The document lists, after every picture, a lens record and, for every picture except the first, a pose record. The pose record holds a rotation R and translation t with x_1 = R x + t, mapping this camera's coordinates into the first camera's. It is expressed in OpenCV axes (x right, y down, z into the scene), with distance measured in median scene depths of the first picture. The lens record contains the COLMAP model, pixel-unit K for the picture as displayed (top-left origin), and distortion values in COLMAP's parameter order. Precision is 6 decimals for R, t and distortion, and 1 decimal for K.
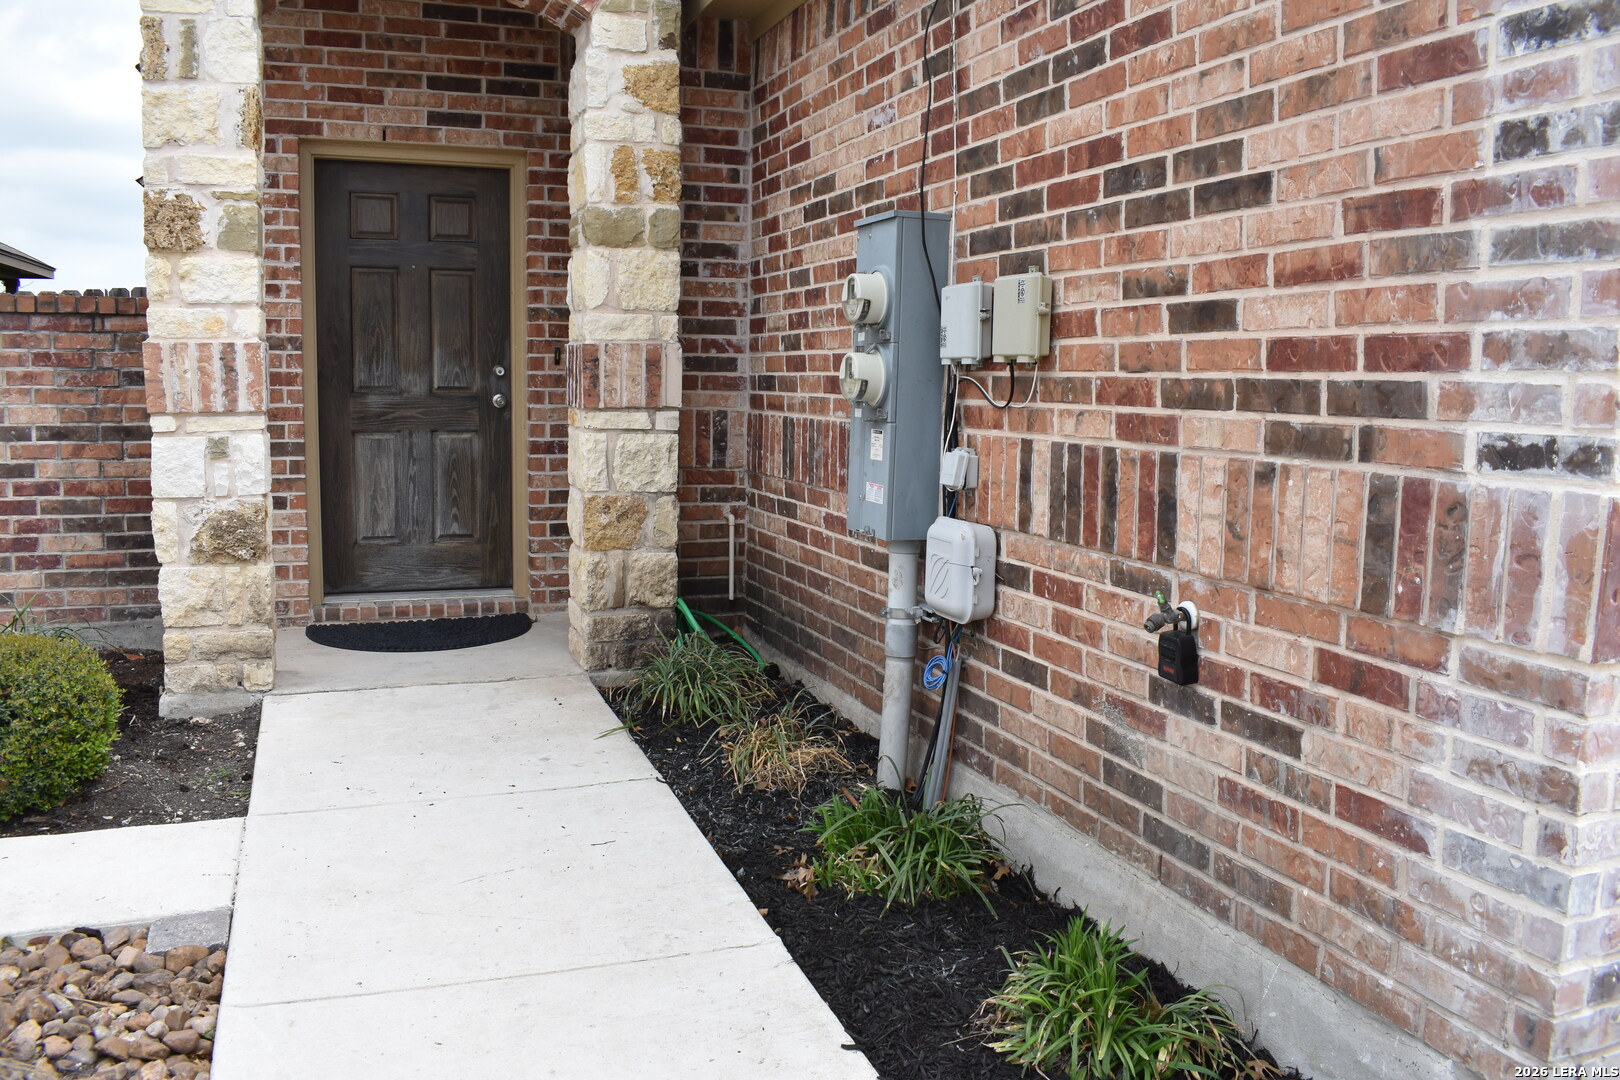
lens RADIAL K [[1267.6, 0, 810.0], [0, 1267.6, 540.0], [0, 0, 1]] dist [-0.098451, 0.017678]
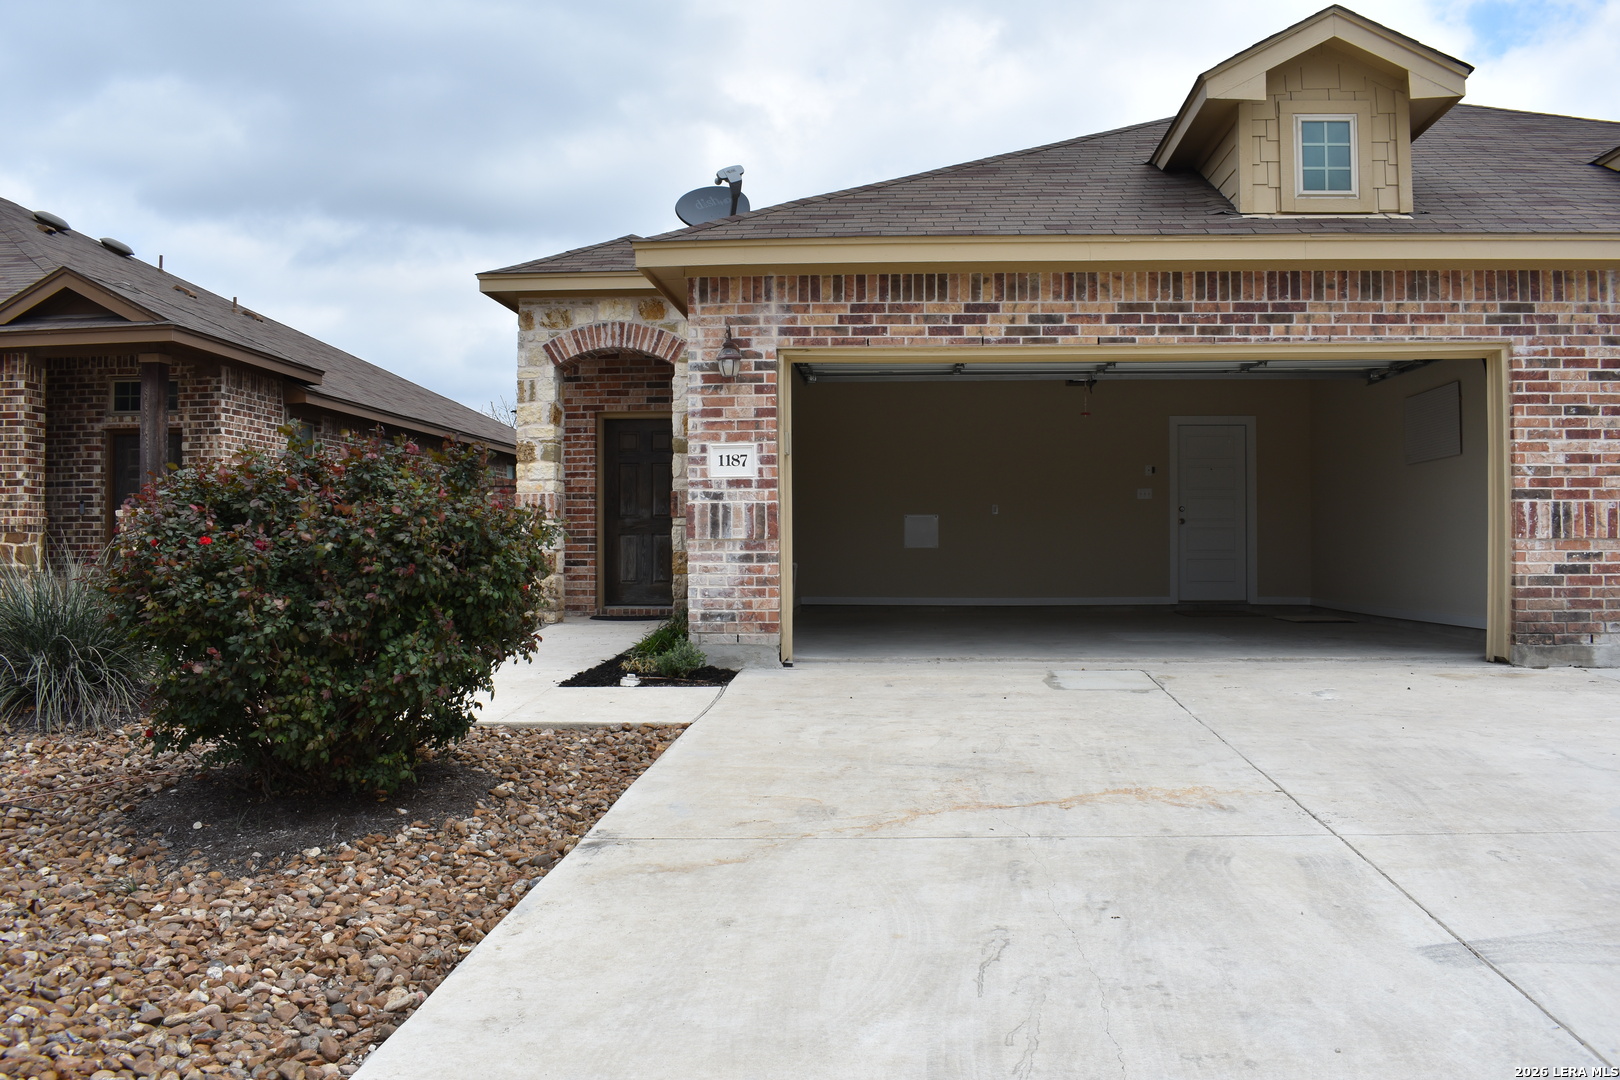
lens RADIAL K [[1267.6, 0, 810.0], [0, 1267.6, 540.0], [0, 0, 1]] dist [-0.098451, 0.017678]
pose [[0.901052, -0.020433, -0.433230, 1.023711], [-0.040593, 0.990532, -0.131146, 0.229077], [0.431807, 0.135756, 0.891691, -0.984716]]
